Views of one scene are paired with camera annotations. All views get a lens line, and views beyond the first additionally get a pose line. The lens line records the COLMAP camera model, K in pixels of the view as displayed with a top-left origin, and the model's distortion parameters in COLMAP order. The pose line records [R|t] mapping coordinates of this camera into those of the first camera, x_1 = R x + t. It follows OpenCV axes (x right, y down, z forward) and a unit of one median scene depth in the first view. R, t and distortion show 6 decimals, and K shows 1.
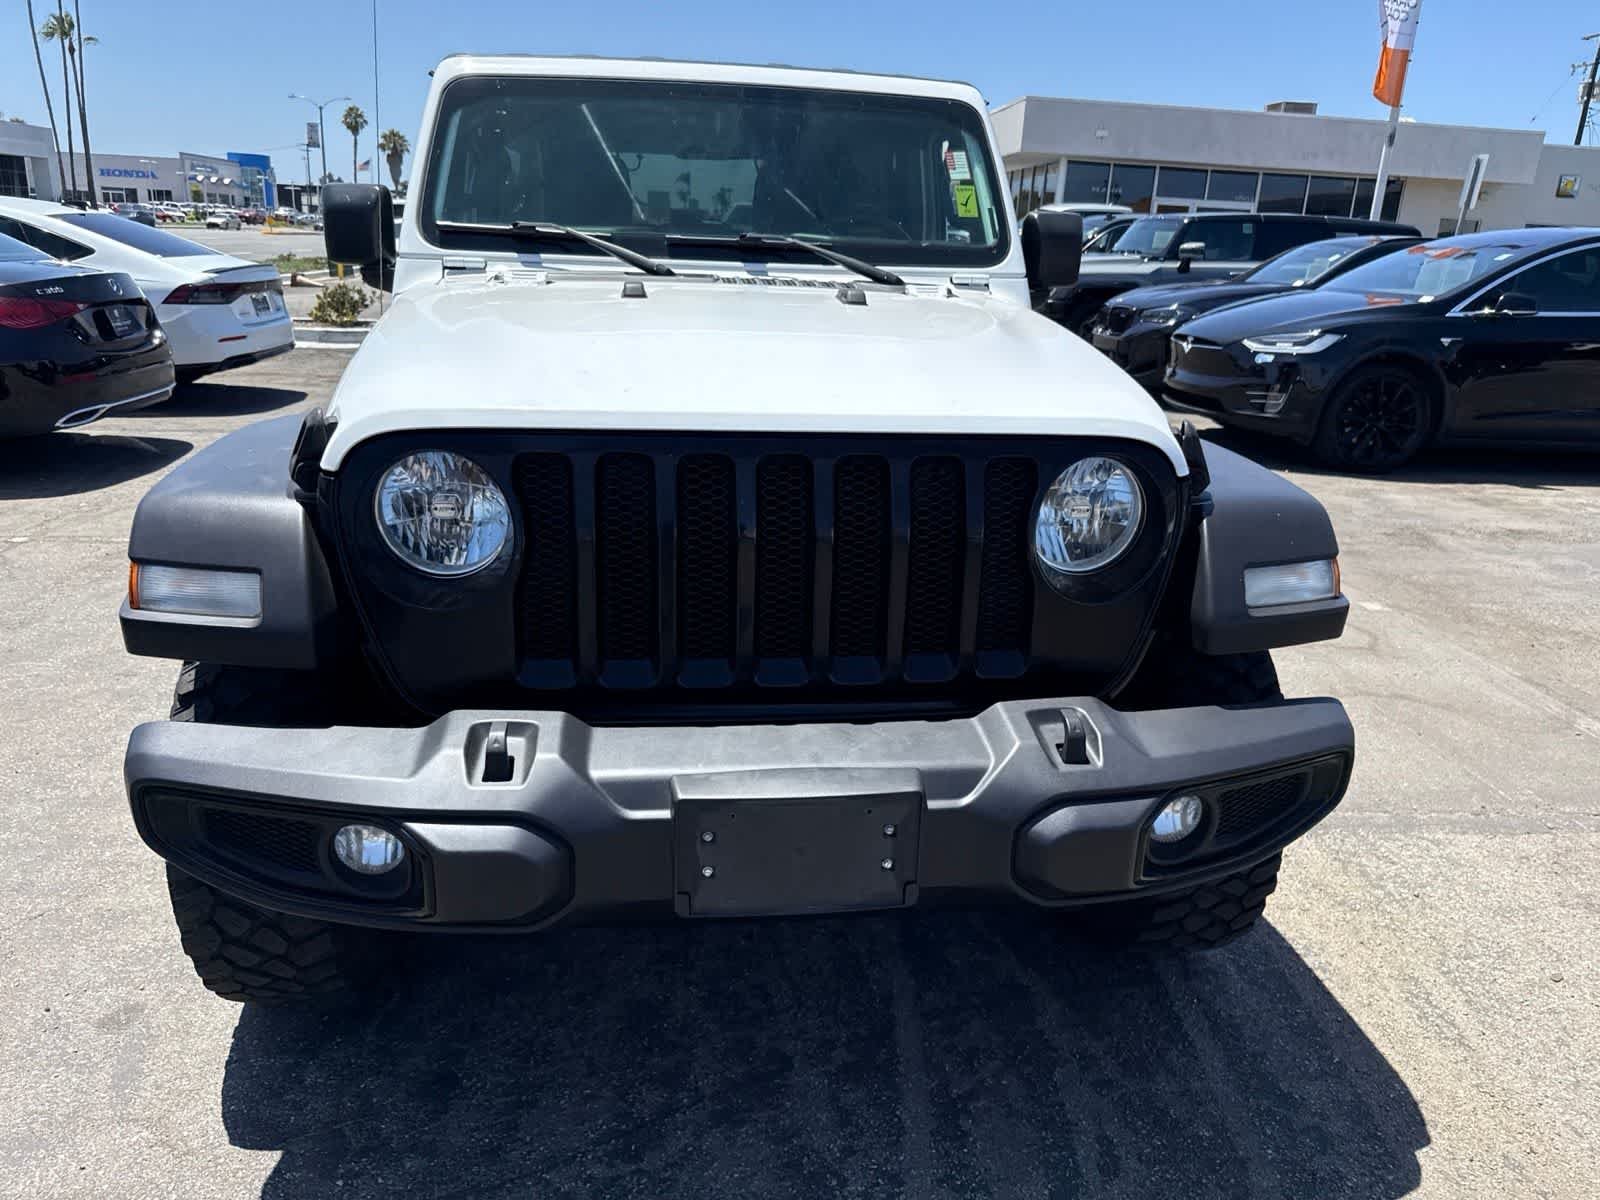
lens RADIAL K [[1144.5, 0, 803.5], [0, 1144.5, 605.6], [0, 0, 1]] dist [0.007585, -0.010024]
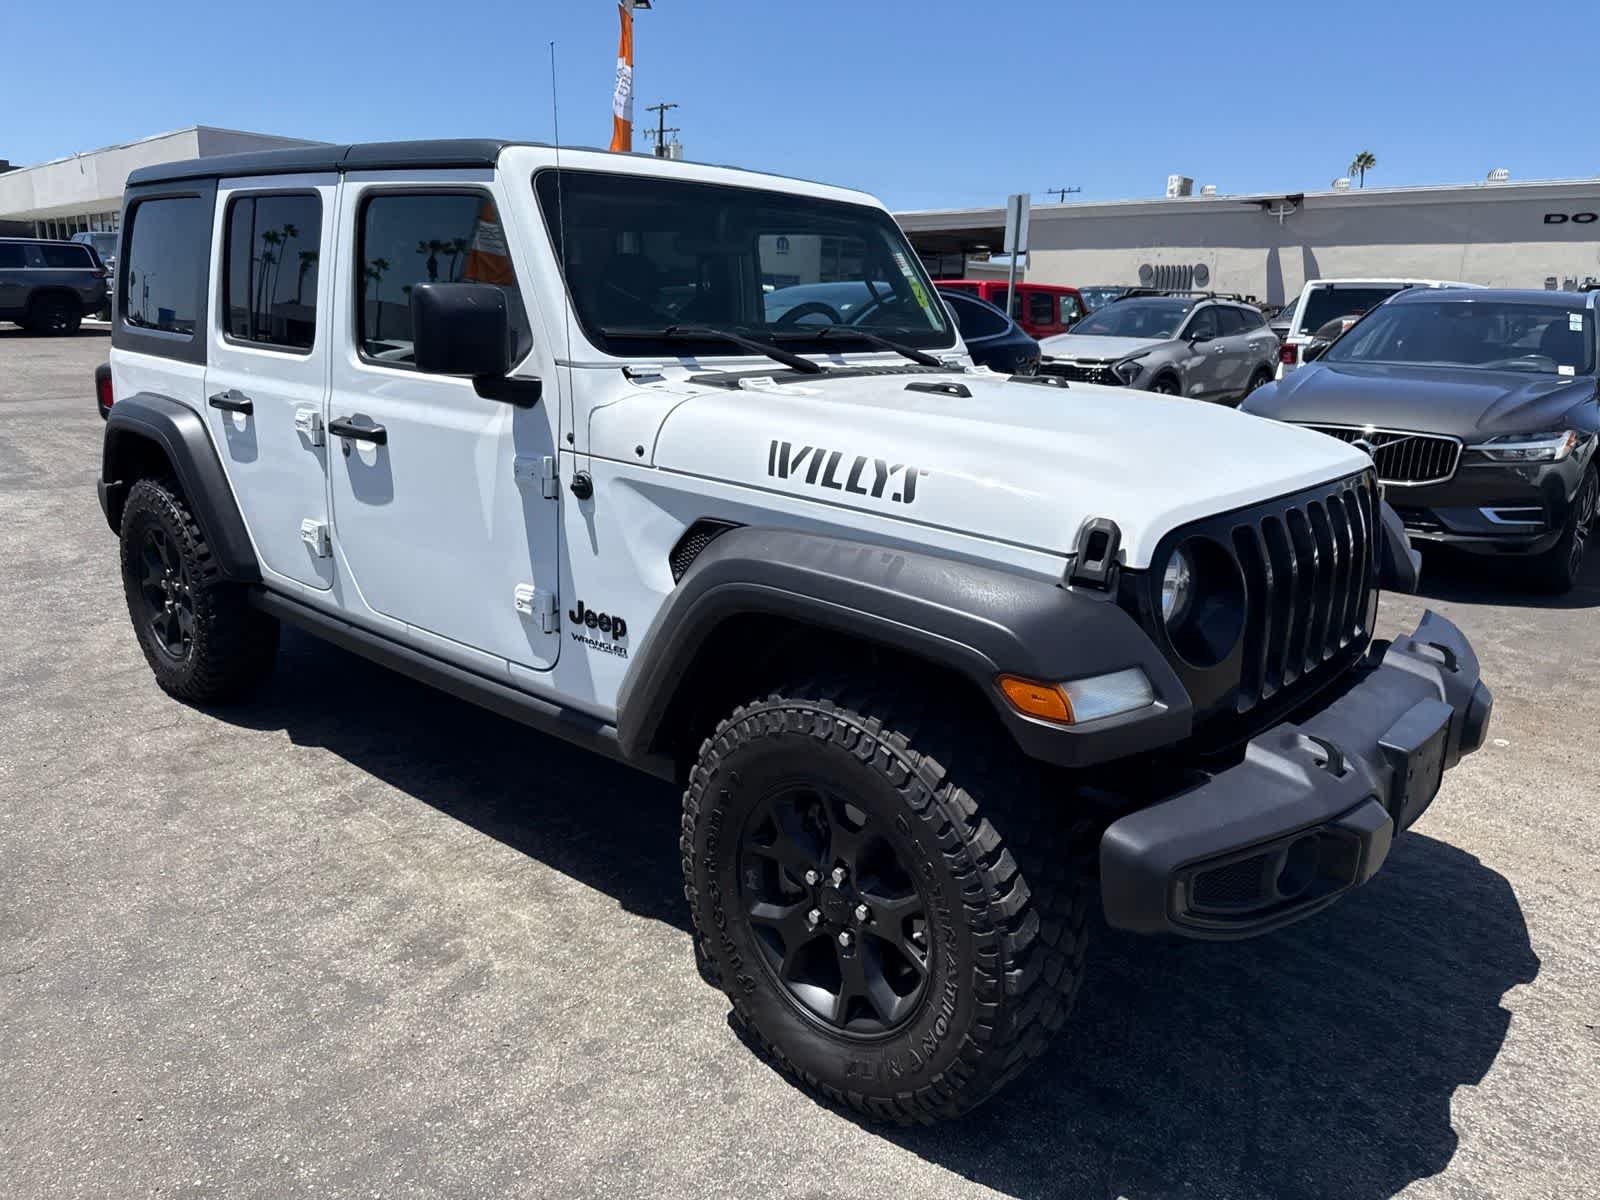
lens RADIAL K [[1136.8, 0, 813.0], [0, 1136.8, 590.1], [0, 0, 1]] dist [0.024590, -0.034052]
pose [[0.753868, -0.178254, 0.632383, -1.017672], [0.202329, 0.978703, 0.034676, -0.149006], [-0.625097, 0.101808, 0.773879, 0.231064]]
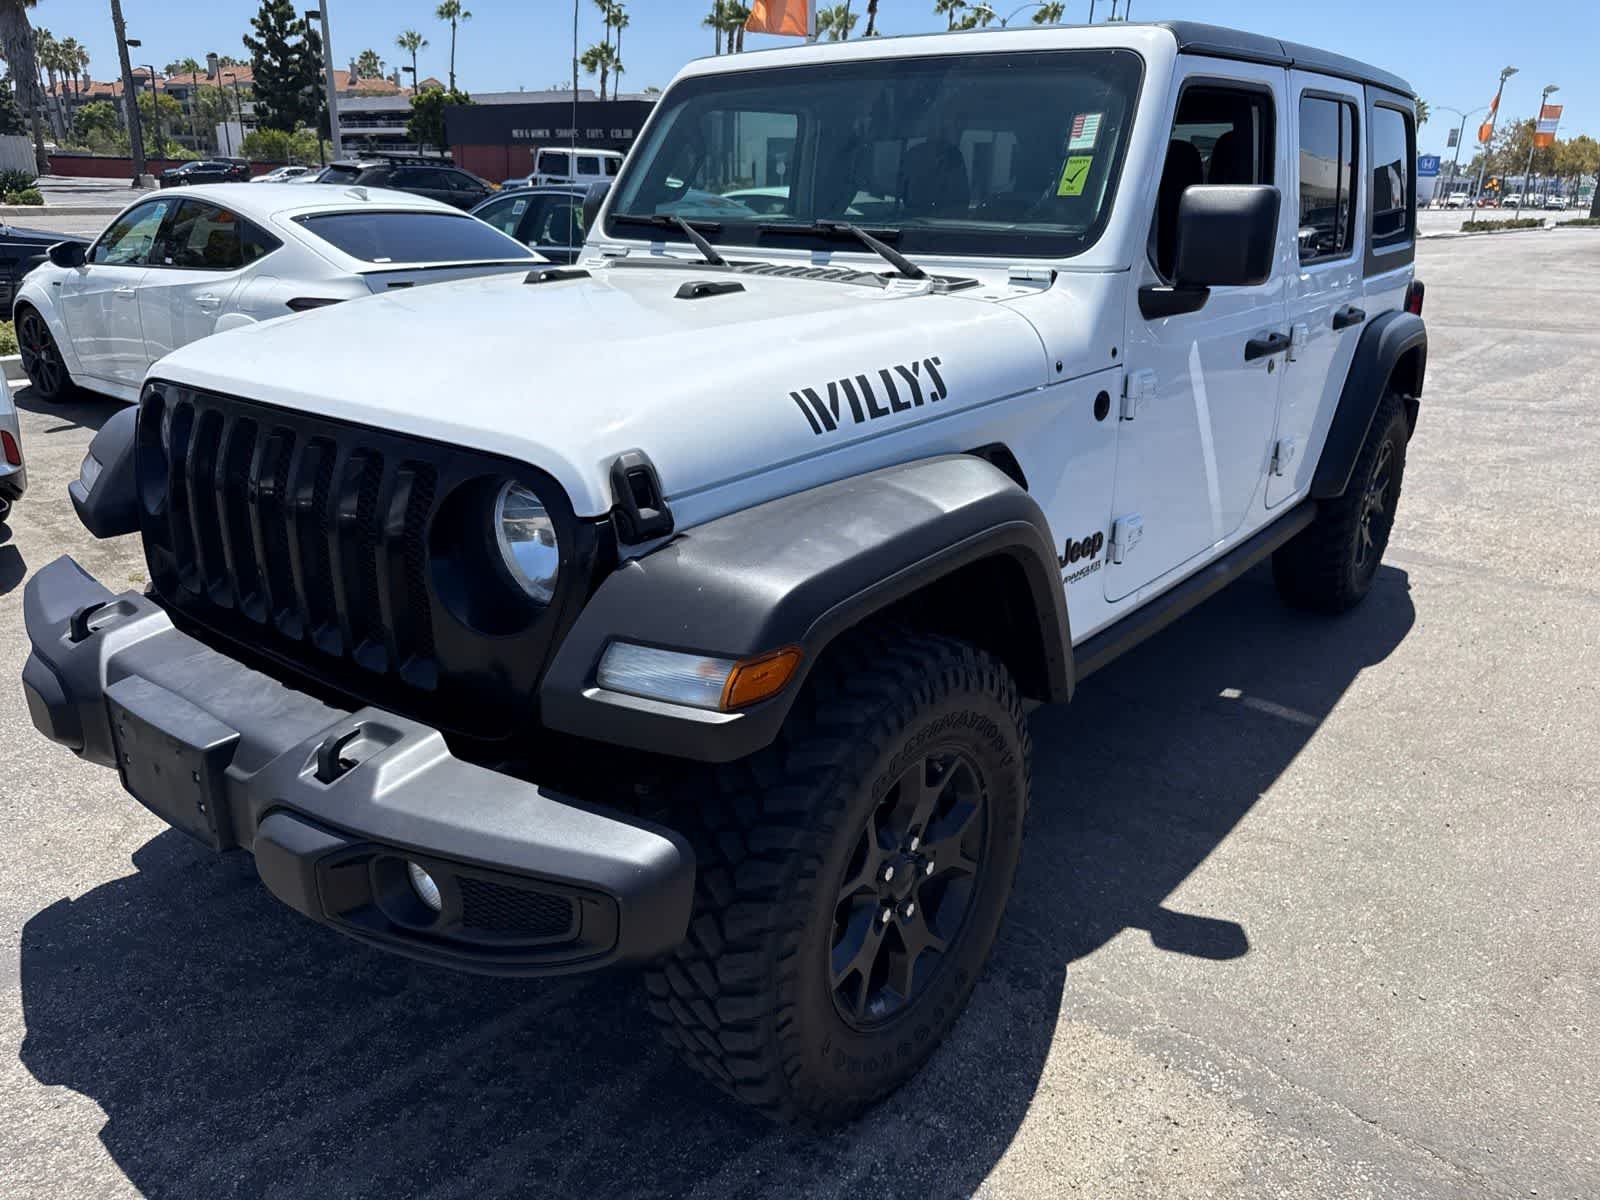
lens RADIAL K [[1141.3, 0, 801.6], [0, 1141.3, 601.2], [0, 0, 1]] dist [0.005891, -0.007466]
pose [[0.699500, 0.218706, -0.680344, 0.831389], [-0.207793, 0.973131, 0.099183, -0.136199], [0.683756, 0.071992, 0.726151, 0.406623]]
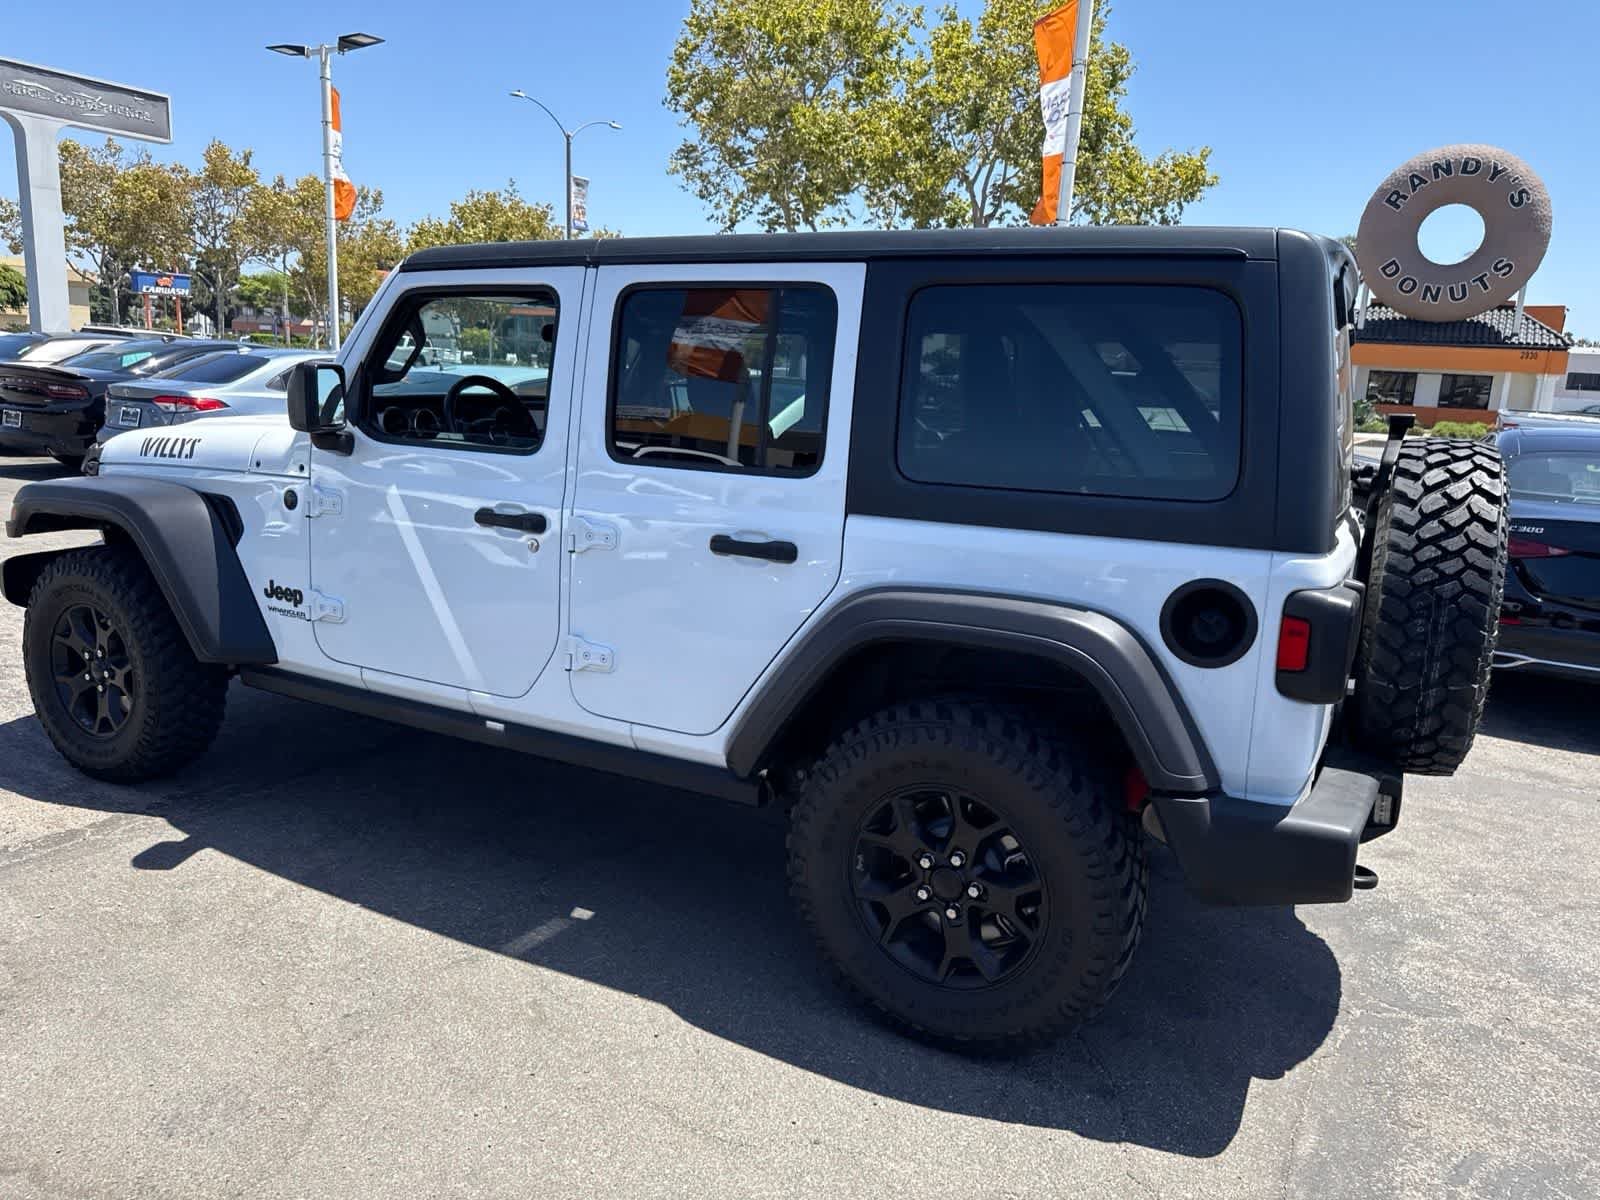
lens RADIAL K [[1137.3, 0, 806.8], [0, 1137.3, 598.1], [0, 0, 1]] dist [0.017052, -0.021411]
pose [[-0.561675, 0.090986, -0.822340, 1.175854], [-0.326364, 0.888972, 0.321271, -0.884517], [0.760268, 0.448832, -0.469619, 2.695290]]
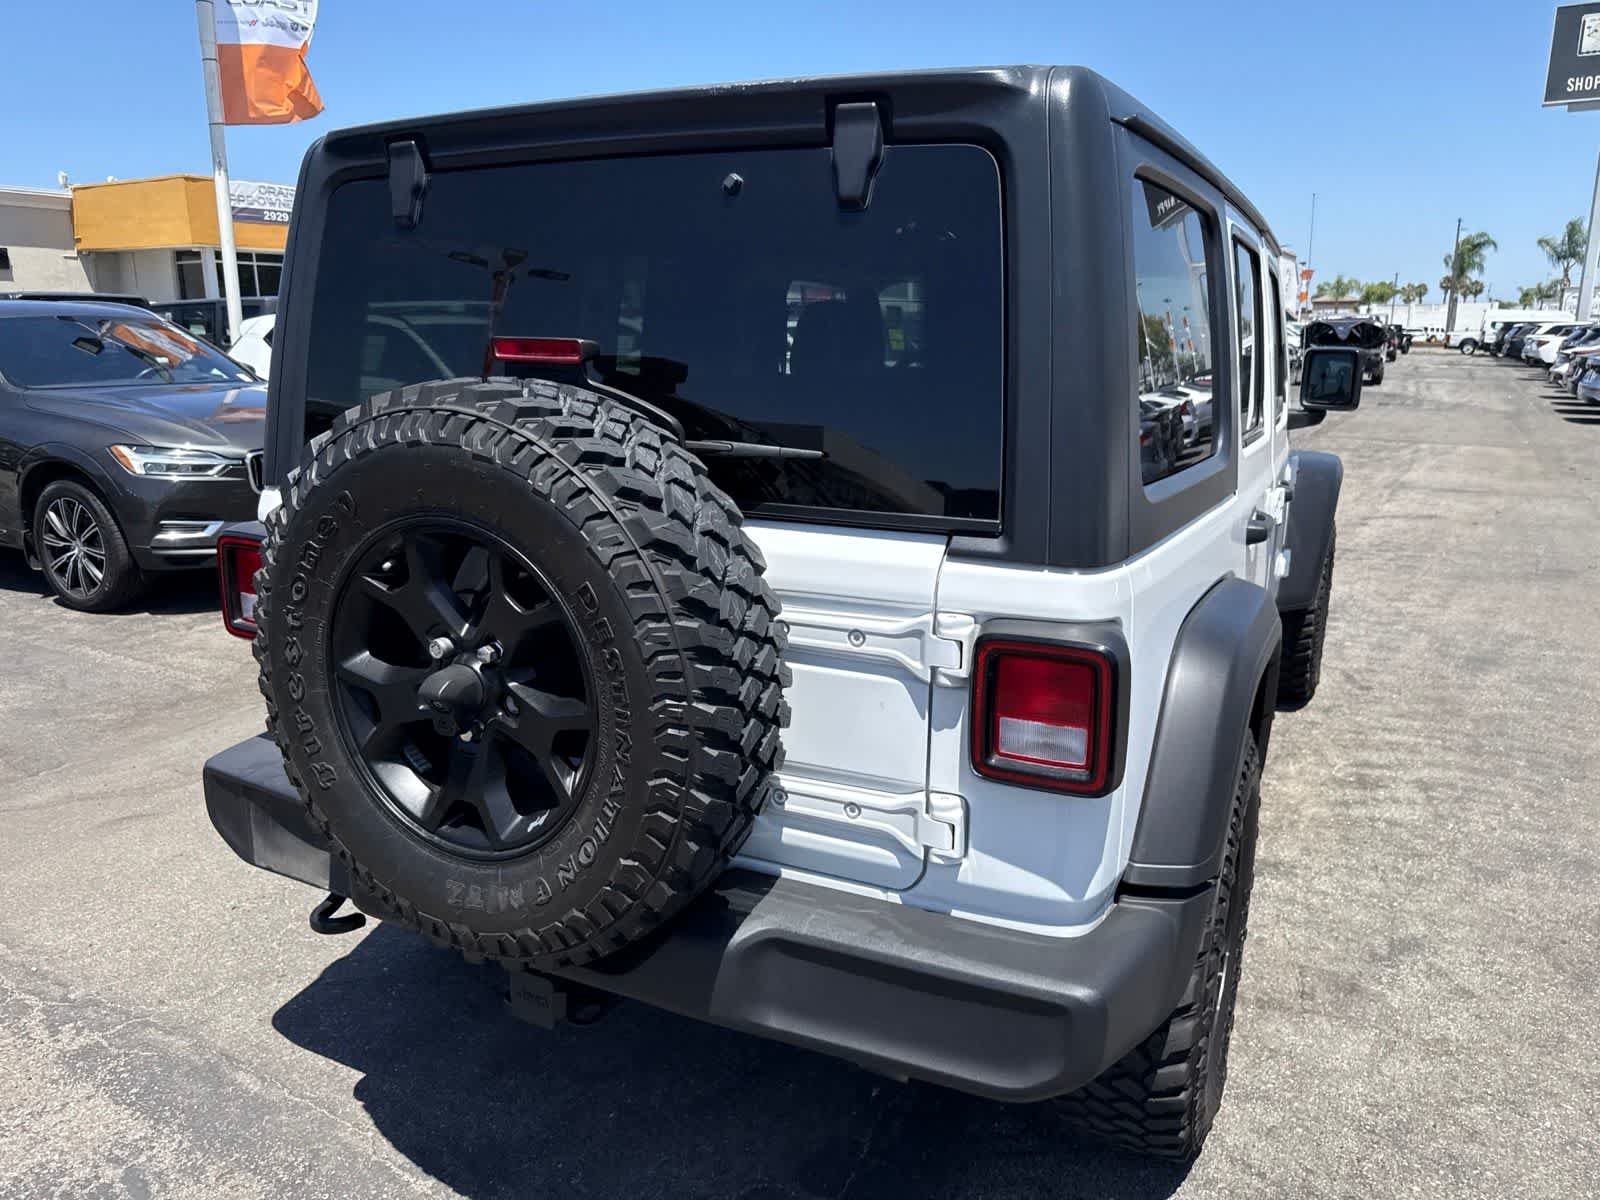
lens RADIAL K [[1135.2, 0, 809.3], [0, 1135.2, 599.6], [0, 0, 1]] dist [0.003691, -0.000113]
pose [[-0.823517, -0.172023, 0.540580, -0.834616], [0.139174, 0.862530, 0.486491, -1.062371], [-0.549954, 0.475868, -0.686367, 3.002405]]
